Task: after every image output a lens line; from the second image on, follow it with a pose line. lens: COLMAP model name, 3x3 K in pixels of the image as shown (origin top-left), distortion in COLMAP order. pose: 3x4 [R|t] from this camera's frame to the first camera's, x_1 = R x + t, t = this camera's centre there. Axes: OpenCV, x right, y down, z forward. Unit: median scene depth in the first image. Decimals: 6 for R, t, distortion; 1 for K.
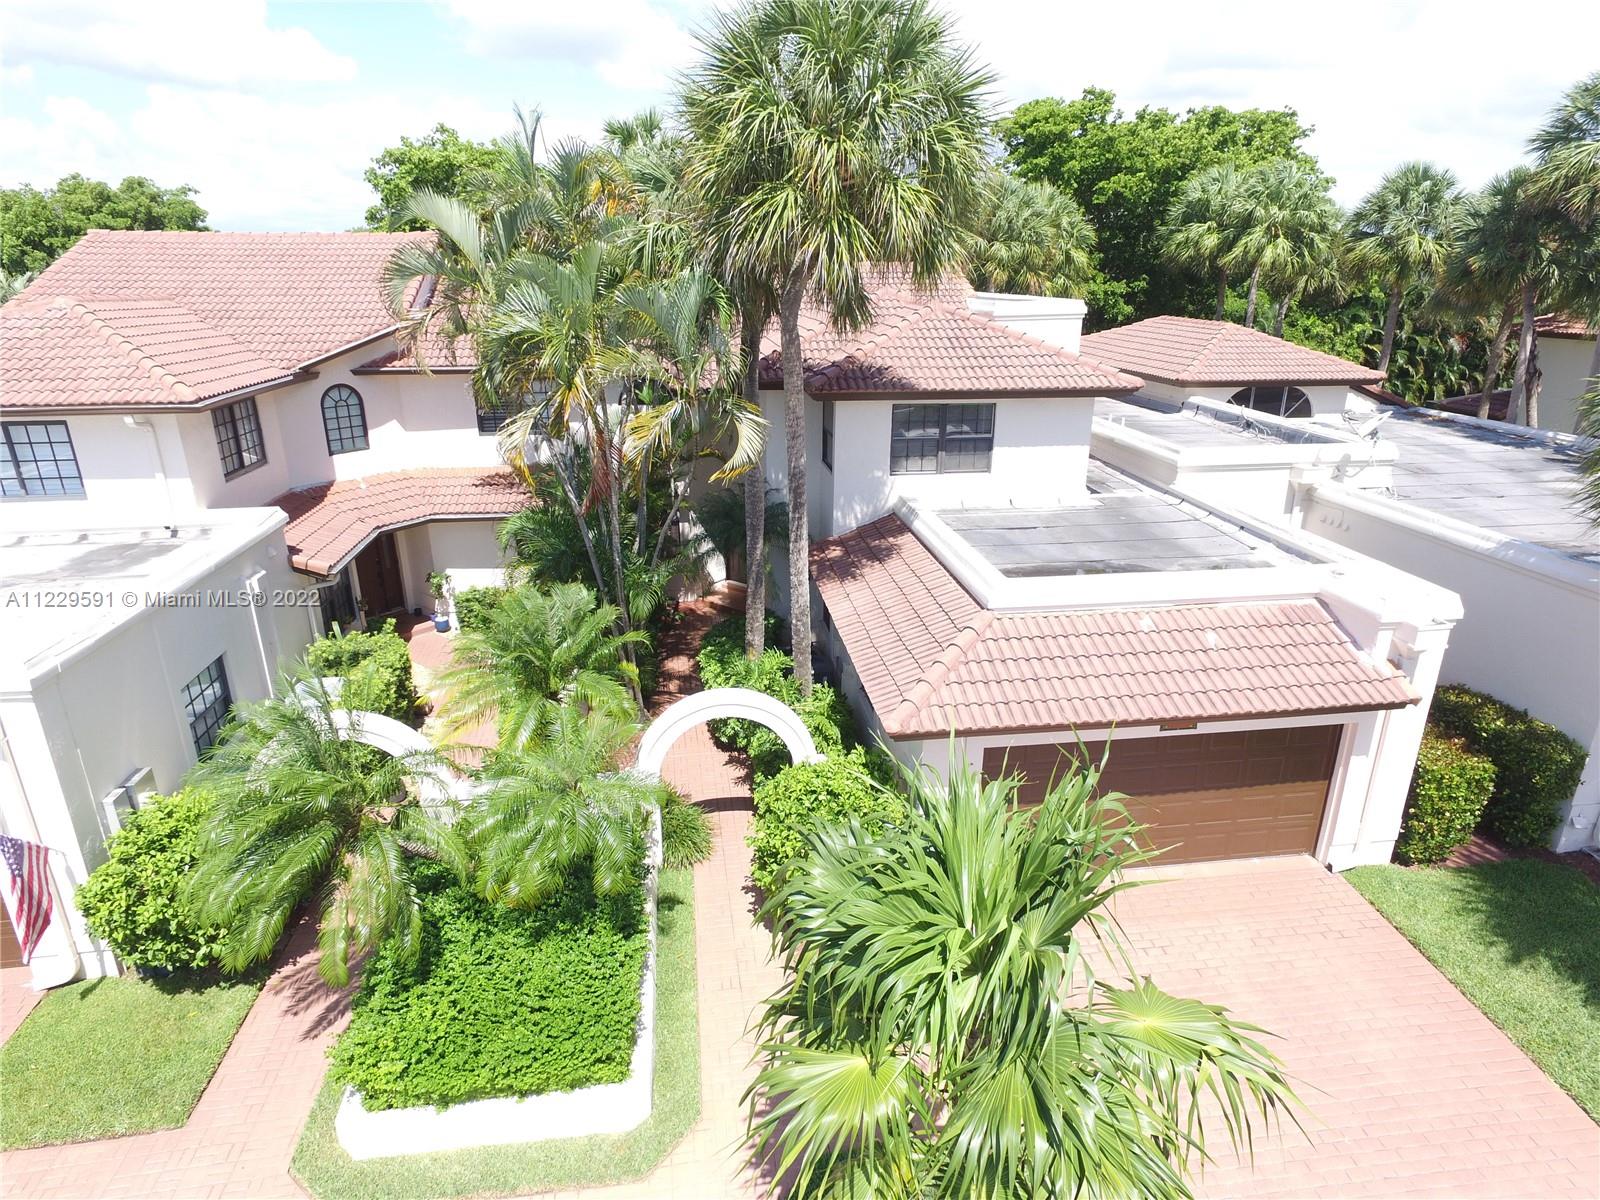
lens RADIAL K [[925.7, 0, 797.4], [0, 925.7, 601.1], [0, 0, 1]] dist [-0.011664, 0.016961]
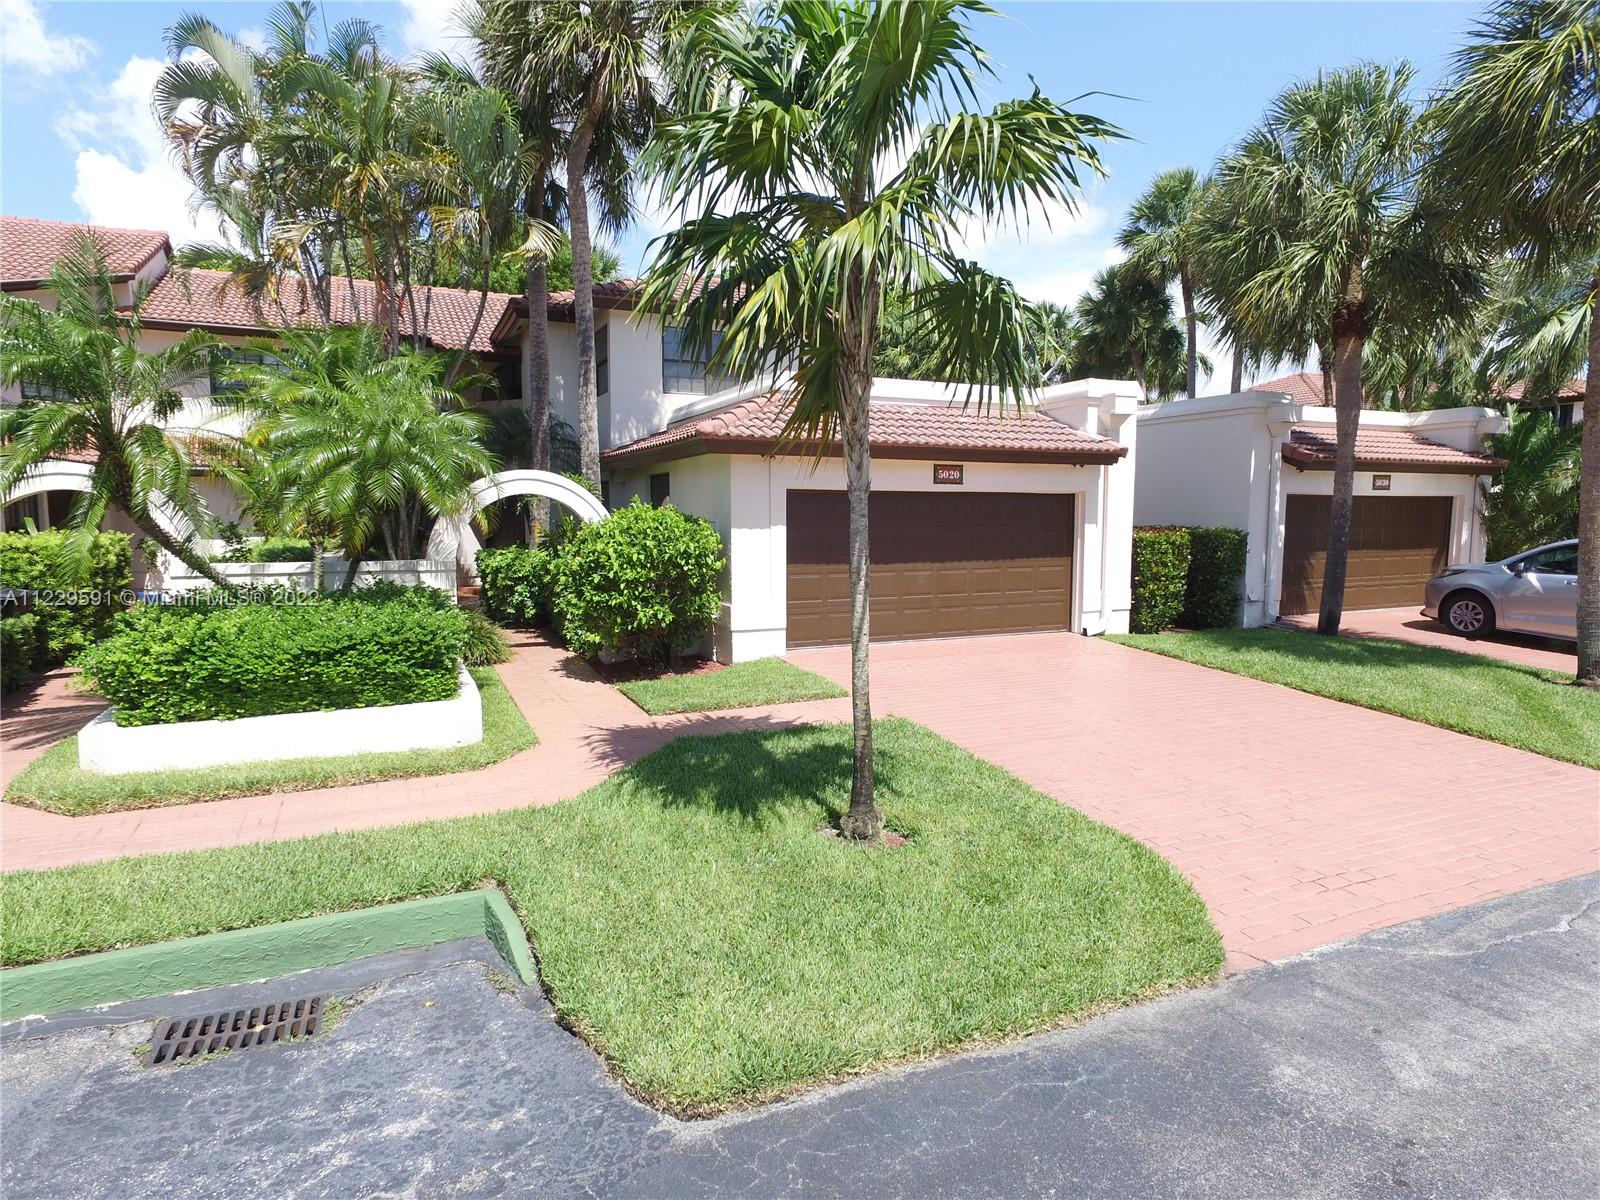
lens RADIAL K [[925.7, 0, 797.3], [0, 925.7, 603.7], [0, 0, 1]] dist [-0.011664, 0.016961]
pose [[0.957287, -0.027427, 0.287835, -0.075177], [0.096627, 0.968603, -0.229068, 0.413201], [-0.272515, 0.247096, 0.929881, 0.027181]]
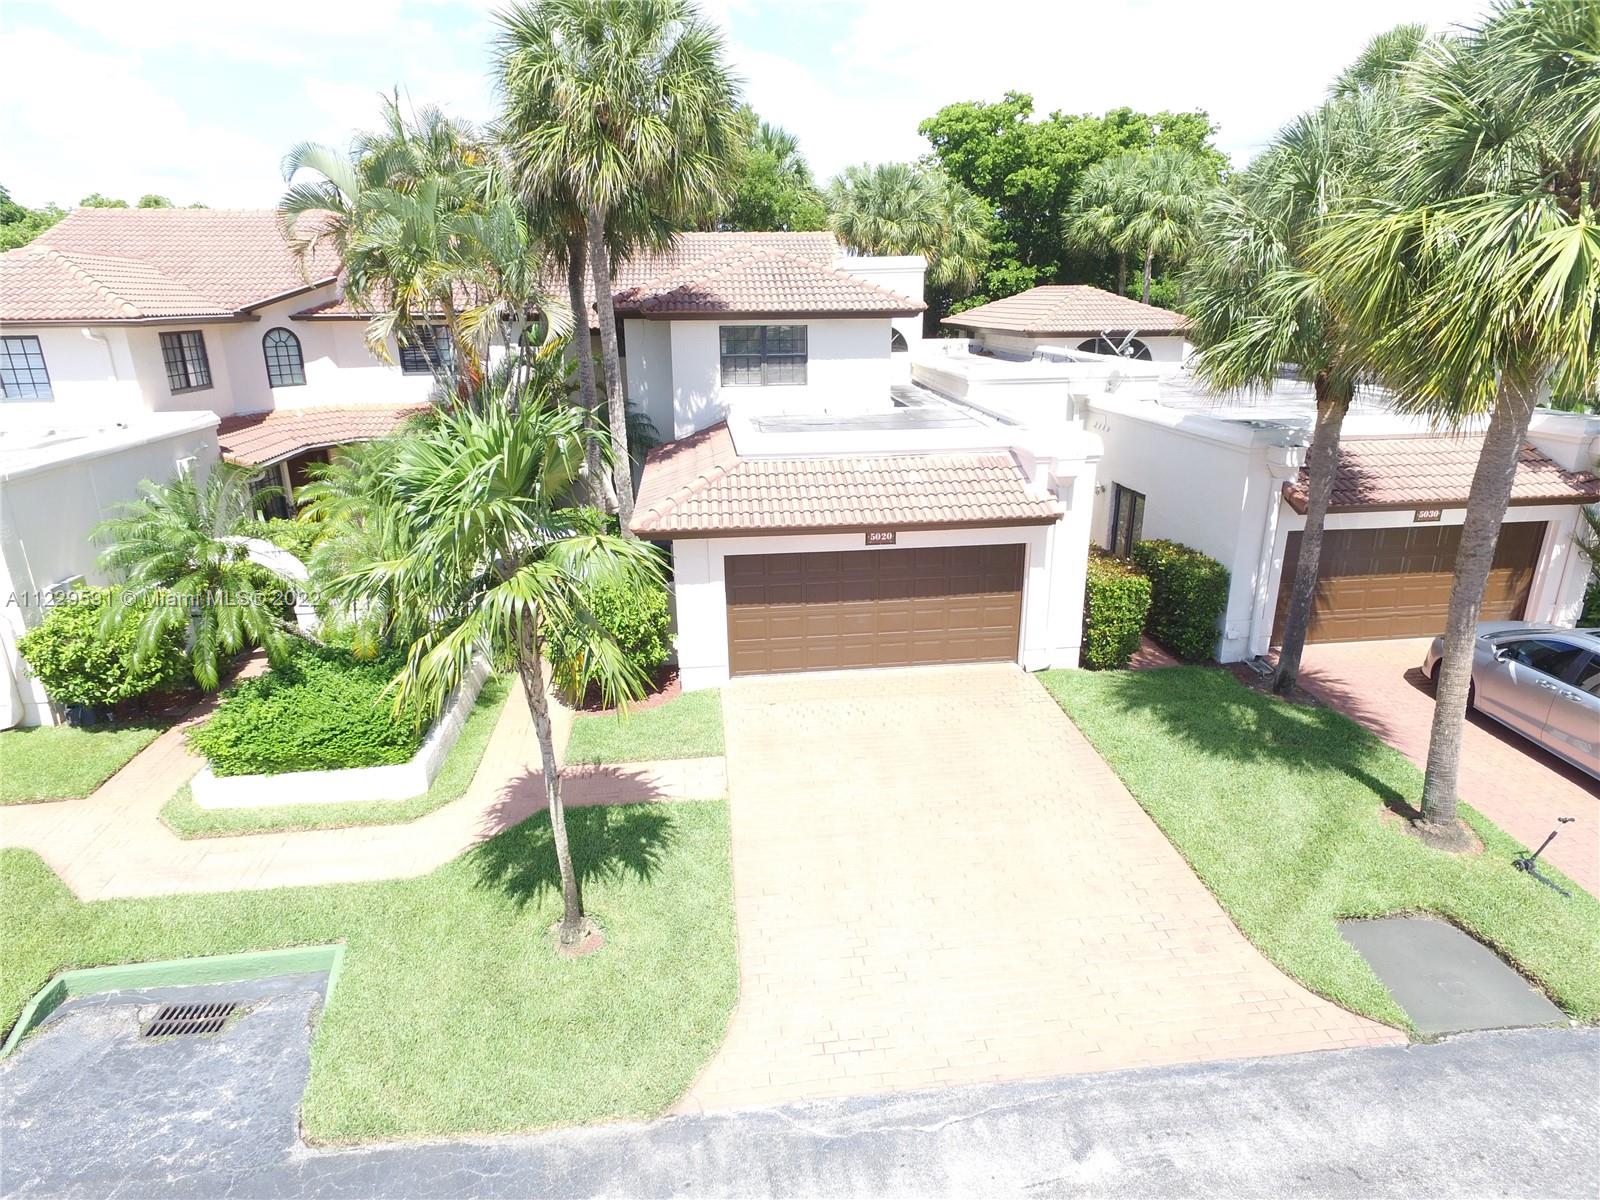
lens RADIAL K [[925.7, 0, 796.7], [0, 925.7, 599.0], [0, 0, 1]] dist [-0.011664, 0.016961]
pose [[0.999774, -0.004152, -0.020870, 0.255048], [0.003602, 0.999646, -0.026345, 0.195486], [0.020972, 0.026263, 0.999435, -0.215075]]
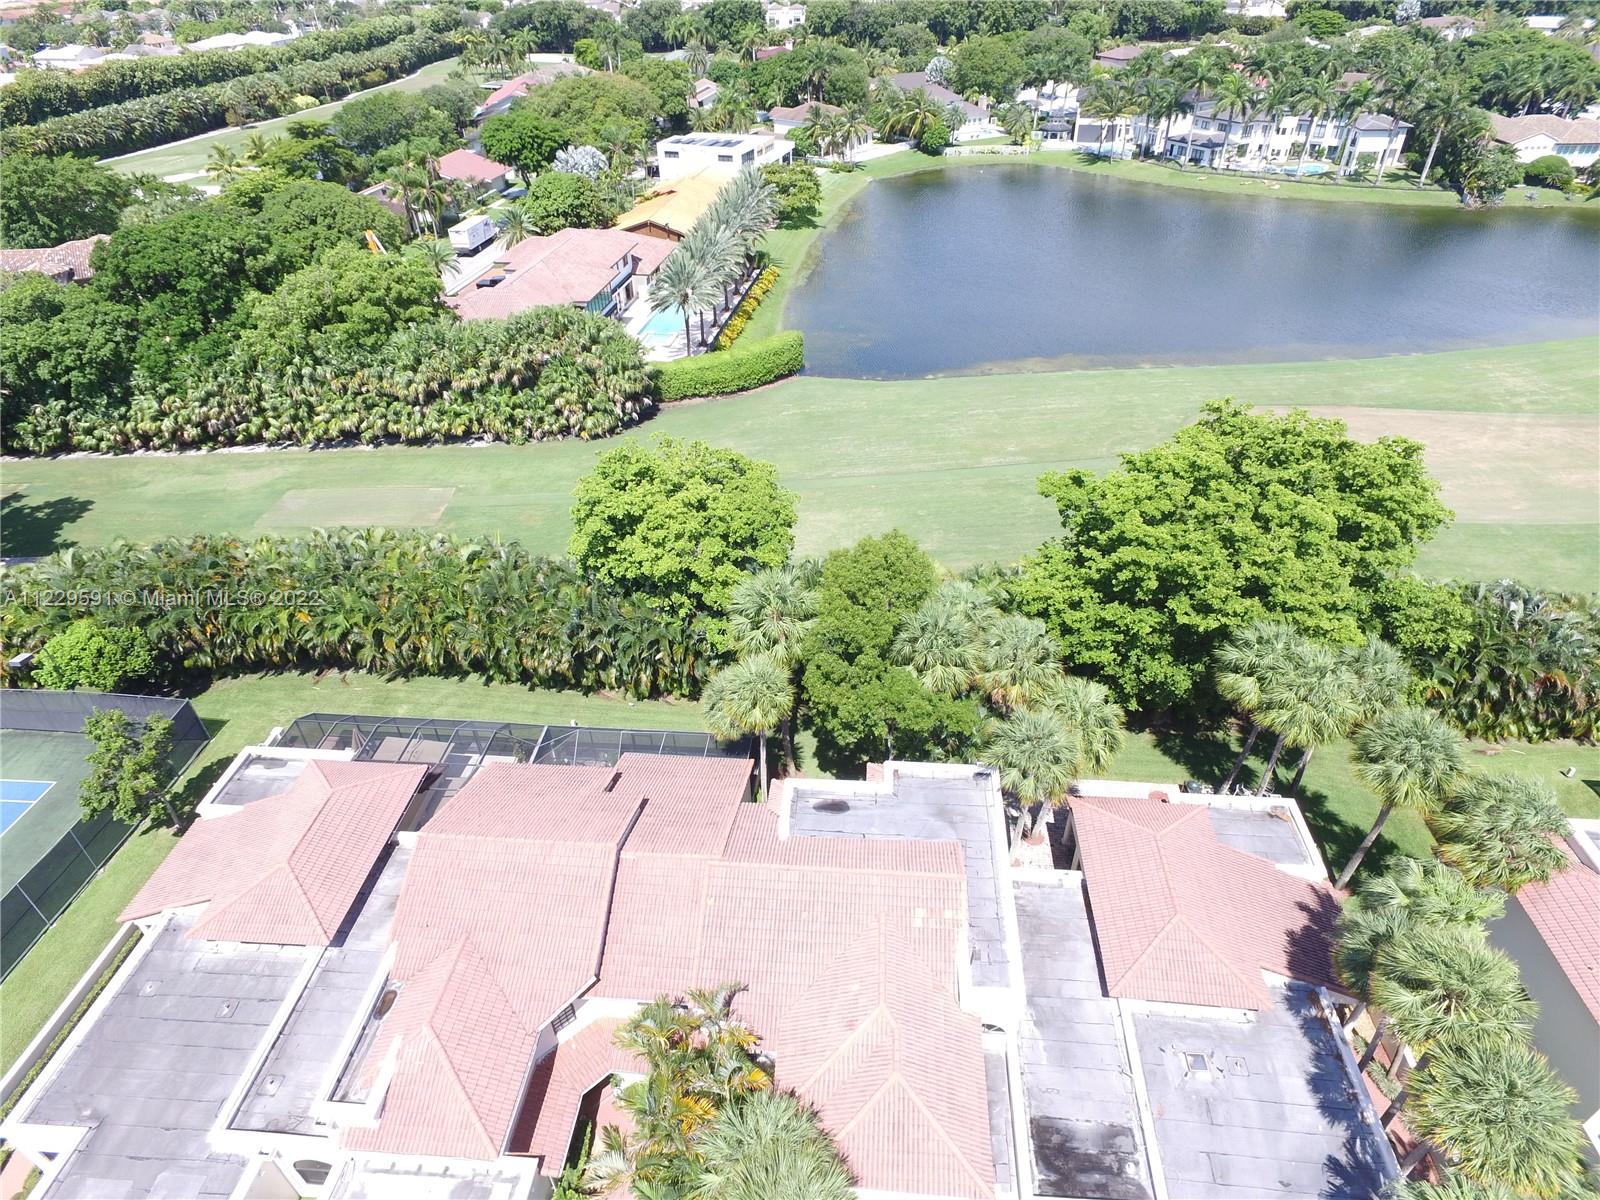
lens RADIAL K [[925.7, 0, 798.6], [0, 925.7, 603.7], [0, 0, 1]] dist [-0.011664, 0.016961]
pose [[0.976442, 0.110373, -0.185414, 0.238445], [-0.054137, 0.957104, 0.284642, -1.955716], [0.208877, -0.267898, 0.940532, -0.442719]]
